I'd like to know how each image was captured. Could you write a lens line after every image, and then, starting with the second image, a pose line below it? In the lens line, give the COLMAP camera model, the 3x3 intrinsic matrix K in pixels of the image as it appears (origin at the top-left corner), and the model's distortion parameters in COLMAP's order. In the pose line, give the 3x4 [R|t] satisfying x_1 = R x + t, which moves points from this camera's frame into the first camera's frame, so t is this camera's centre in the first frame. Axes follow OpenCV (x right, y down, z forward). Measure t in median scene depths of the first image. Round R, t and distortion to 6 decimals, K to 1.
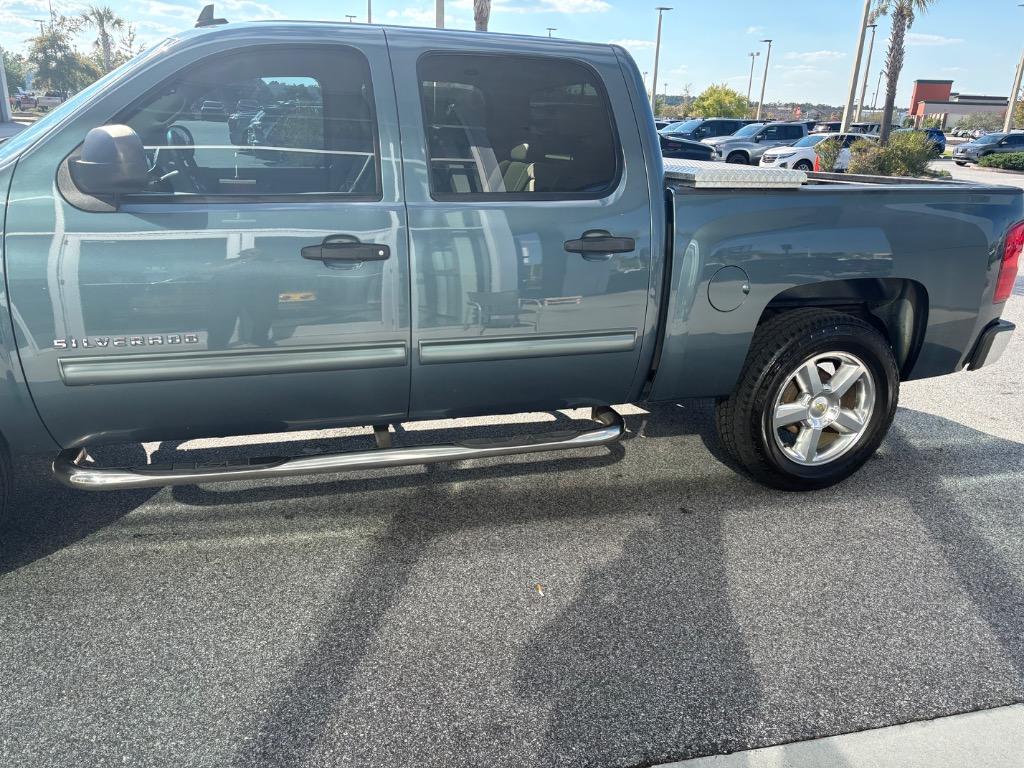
lens RADIAL K [[788.3, 0, 511.8], [0, 788.3, 388.1], [0, 0, 1]] dist [0.046989, -0.050204]
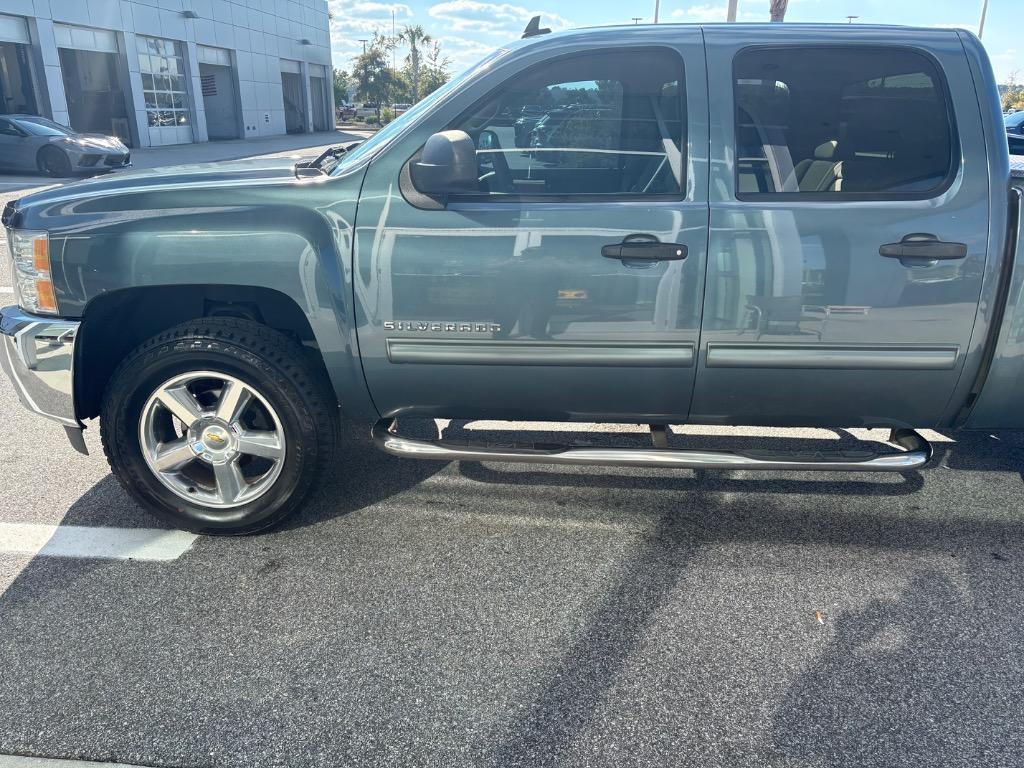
lens RADIAL K [[788.3, 0, 507.2], [0, 788.3, 385.7], [0, 0, 1]] dist [0.046989, -0.050204]
pose [[0.945652, 0.083142, -0.314370, -0.034601], [-0.084344, 0.996388, 0.009803, 0.003634], [0.314050, 0.017245, 0.949250, -0.010245]]
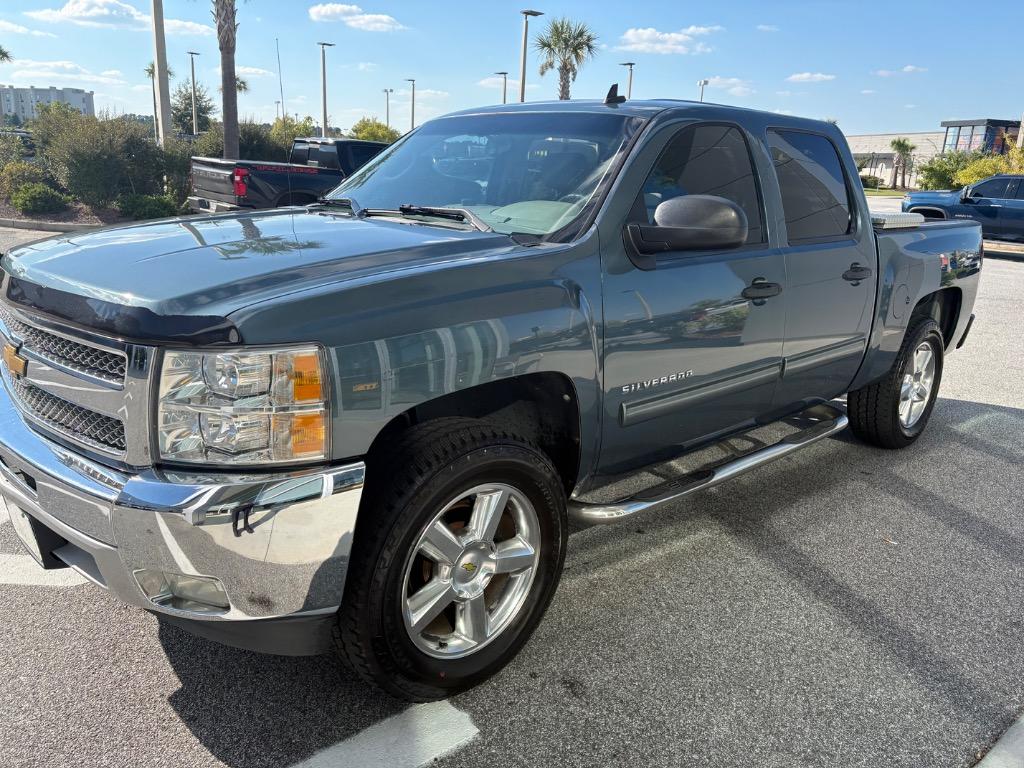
lens RADIAL K [[788.3, 0, 509.7], [0, 788.3, 380.4], [0, 0, 1]] dist [0.046989, -0.050204]
pose [[0.897975, -0.108332, 0.426503, -0.876558], [0.126051, 0.991933, -0.013440, -0.055338], [-0.421606, 0.065830, 0.904386, 0.058117]]
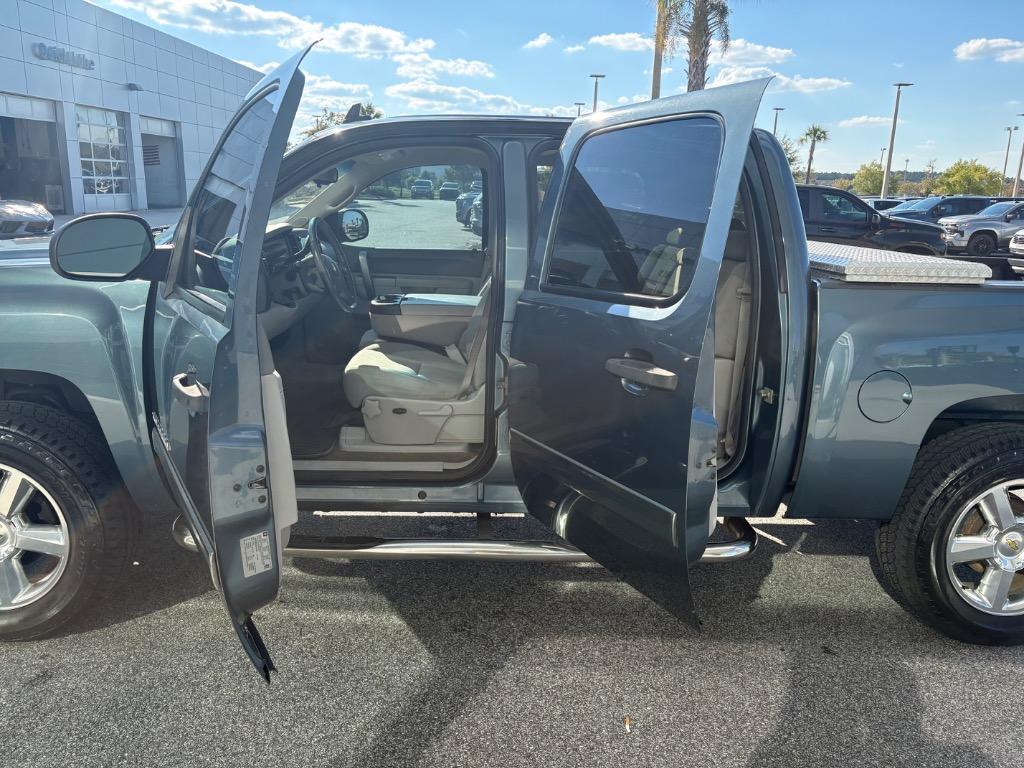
lens RADIAL K [[788.3, 0, 514.3], [0, 788.3, 372.5], [0, 0, 1]] dist [0.046989, -0.050204]
pose [[0.964129, 0.056685, -0.259309, 0.102505], [-0.084491, 0.991656, -0.097367, -0.031068], [0.251626, 0.115784, 0.960874, 0.060012]]
